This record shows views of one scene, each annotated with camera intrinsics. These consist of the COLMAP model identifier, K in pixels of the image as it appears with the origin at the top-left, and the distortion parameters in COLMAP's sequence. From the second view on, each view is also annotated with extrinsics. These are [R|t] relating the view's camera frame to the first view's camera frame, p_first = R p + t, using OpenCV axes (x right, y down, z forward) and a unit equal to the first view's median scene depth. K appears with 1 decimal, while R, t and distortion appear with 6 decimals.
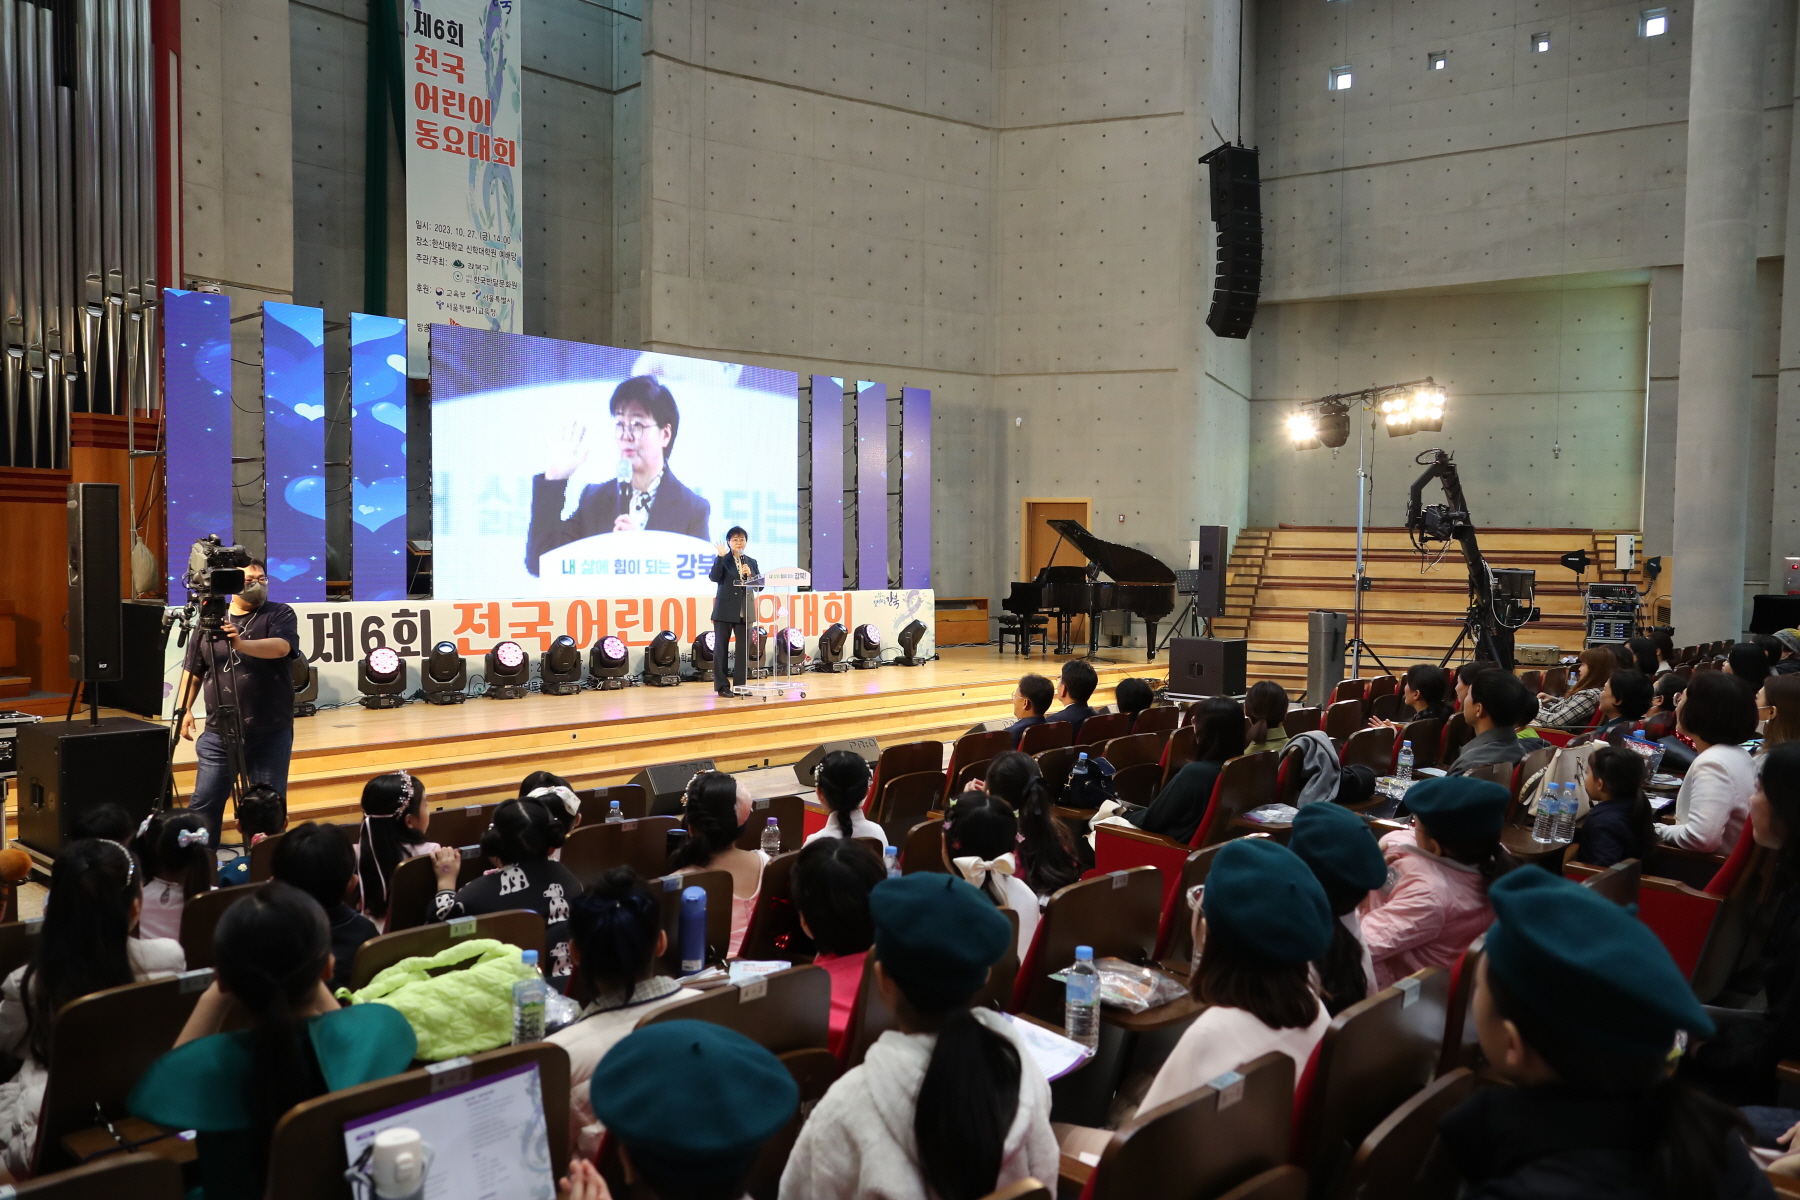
lens RADIAL K [[1398.4, 0, 900.0], [0, 1398.4, 600.0], [0, 0, 1]] dist [-0.010842, -0.004097]
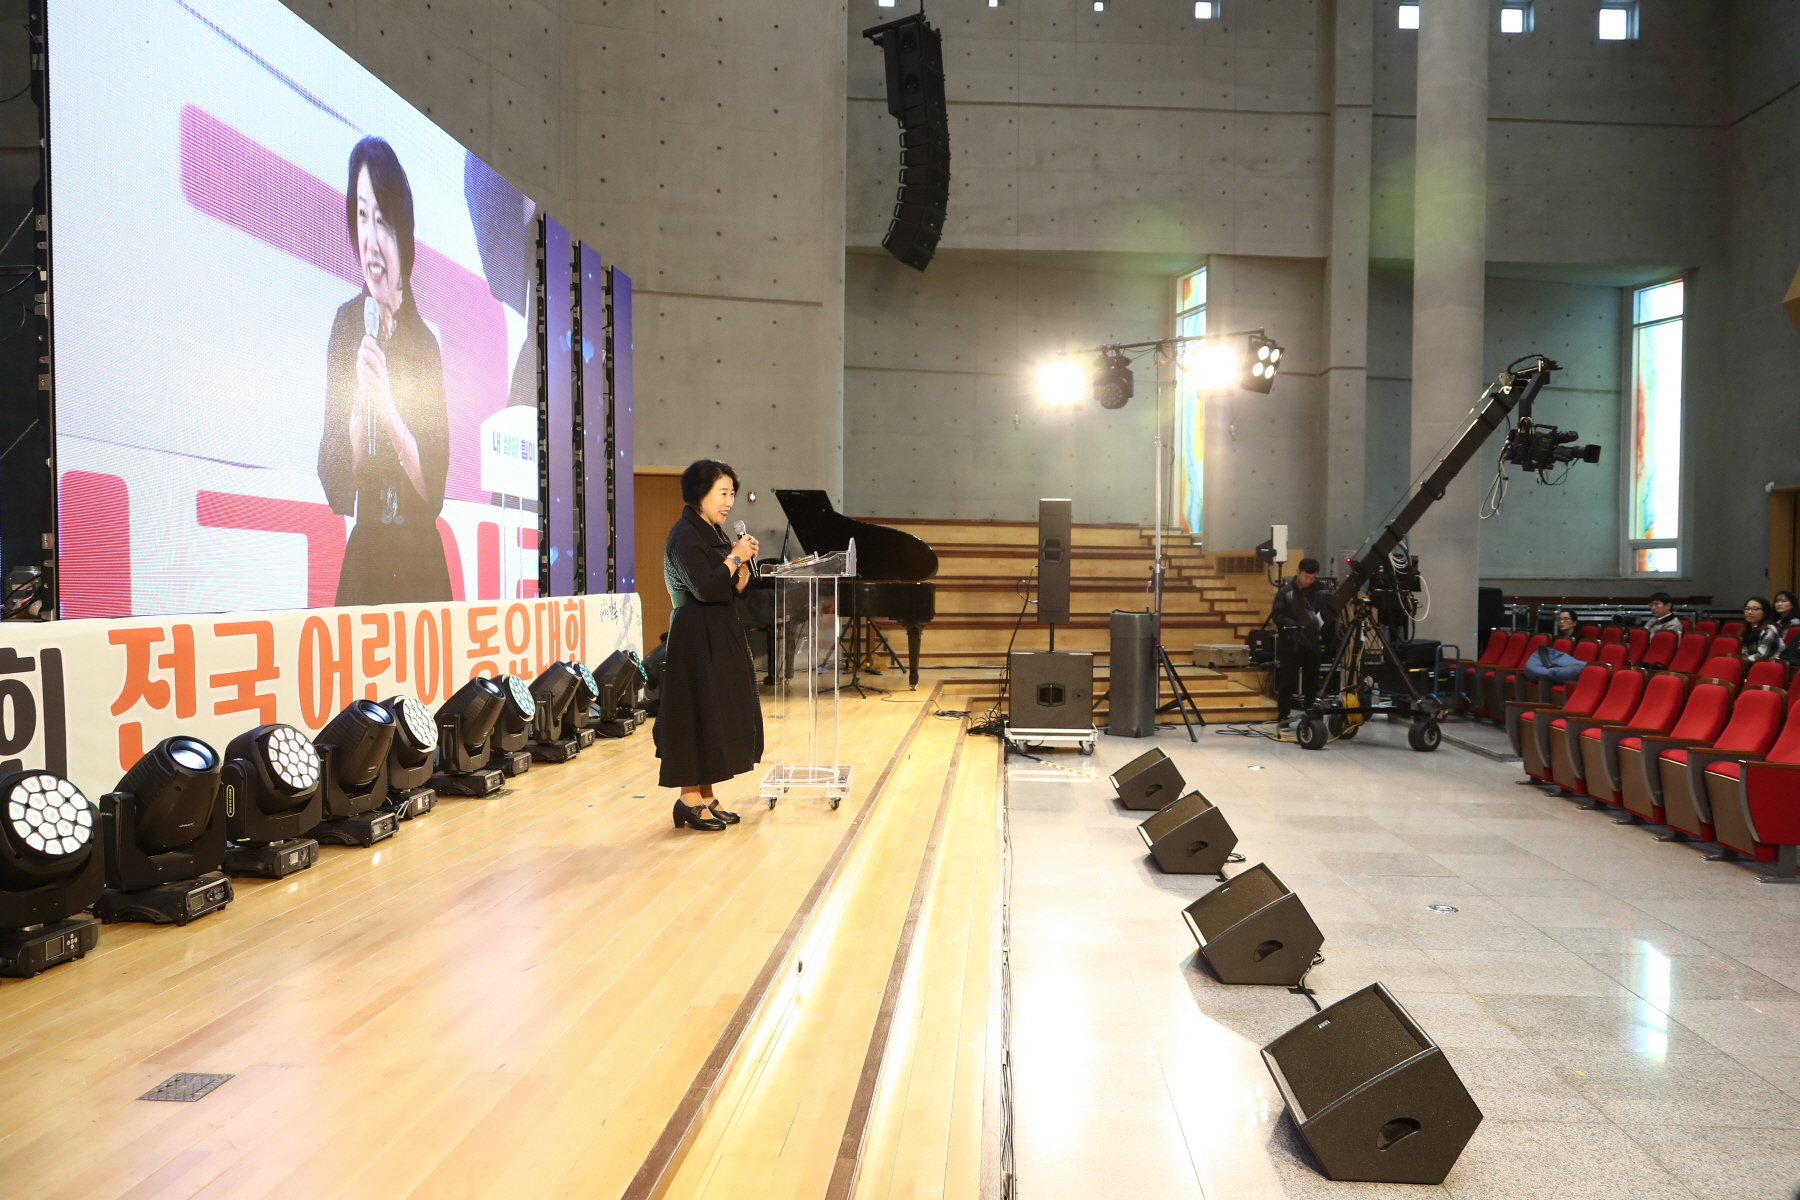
lens RADIAL K [[1398.4, 0, 900.0], [0, 1398.4, 600.0], [0, 0, 1]] dist [-0.010842, -0.004097]
pose [[0.782958, -0.017811, 0.621820, -0.245377], [0.026232, 0.999646, -0.004395, 0.001224], [-0.621522, 0.019753, 0.783148, 0.378563]]
